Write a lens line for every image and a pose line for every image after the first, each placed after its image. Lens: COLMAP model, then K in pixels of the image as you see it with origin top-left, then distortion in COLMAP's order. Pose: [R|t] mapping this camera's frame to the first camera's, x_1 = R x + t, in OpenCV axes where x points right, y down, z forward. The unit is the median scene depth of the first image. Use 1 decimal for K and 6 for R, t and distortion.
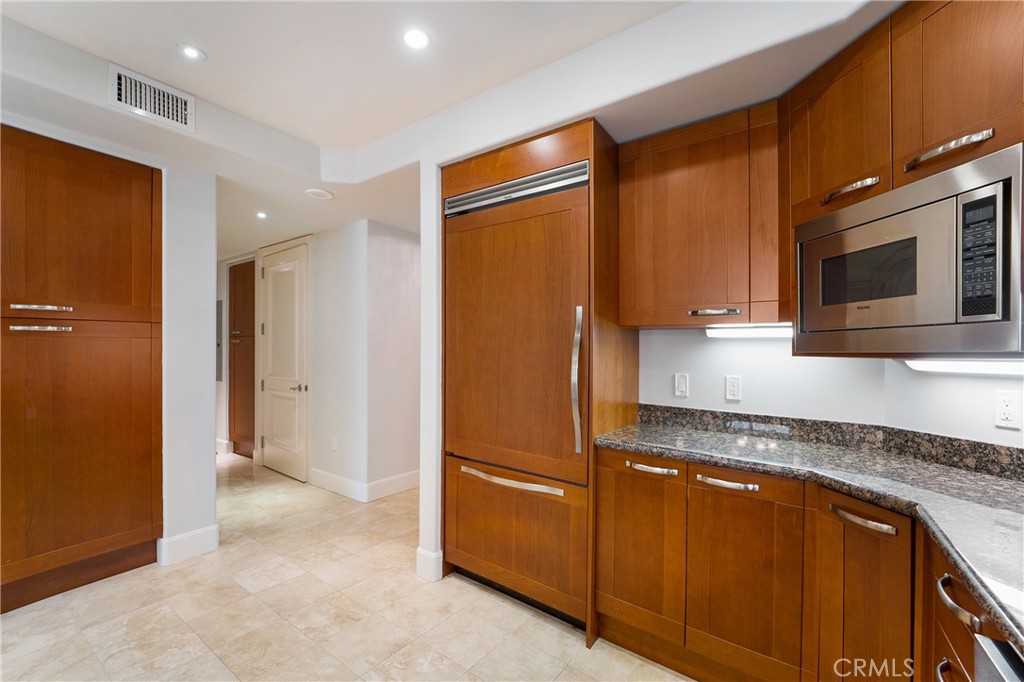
lens RADIAL K [[419.8, 0, 495.3], [0, 419.8, 356.2], [0, 0, 1]] dist [-0.027993, 0.000271]
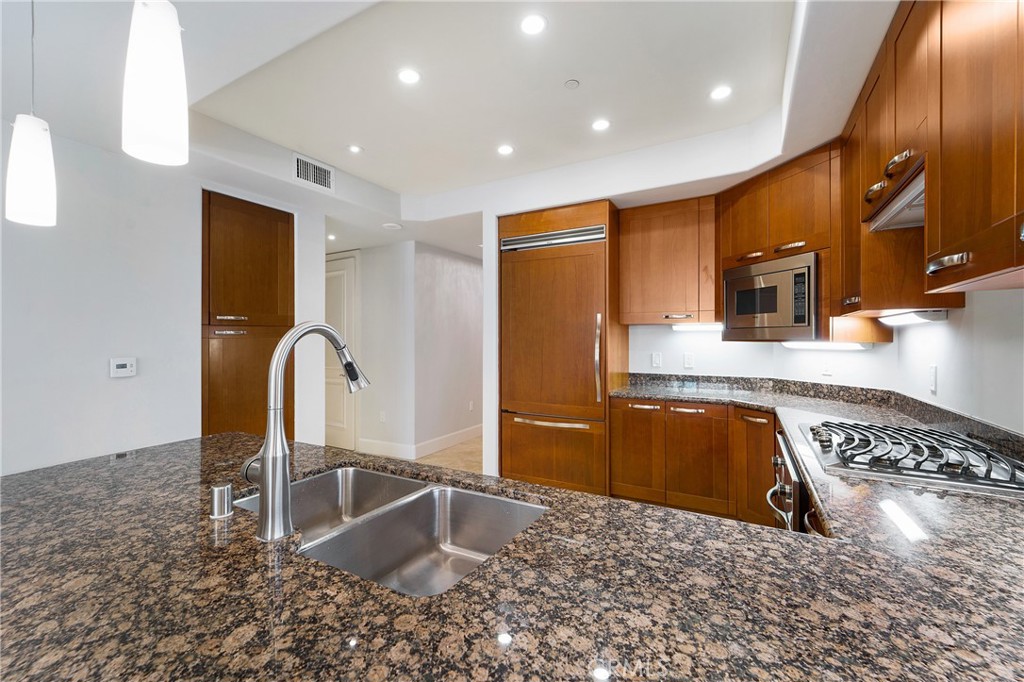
lens RADIAL K [[433.5, 0, 481.7], [0, 433.5, 362.9], [0, 0, 1]] dist [0.027525, -0.000087]
pose [[0.994369, -0.027222, 0.102420, -0.452643], [0.022722, 0.998735, 0.044852, -0.012155], [-0.103512, -0.042273, 0.993729, -0.686059]]
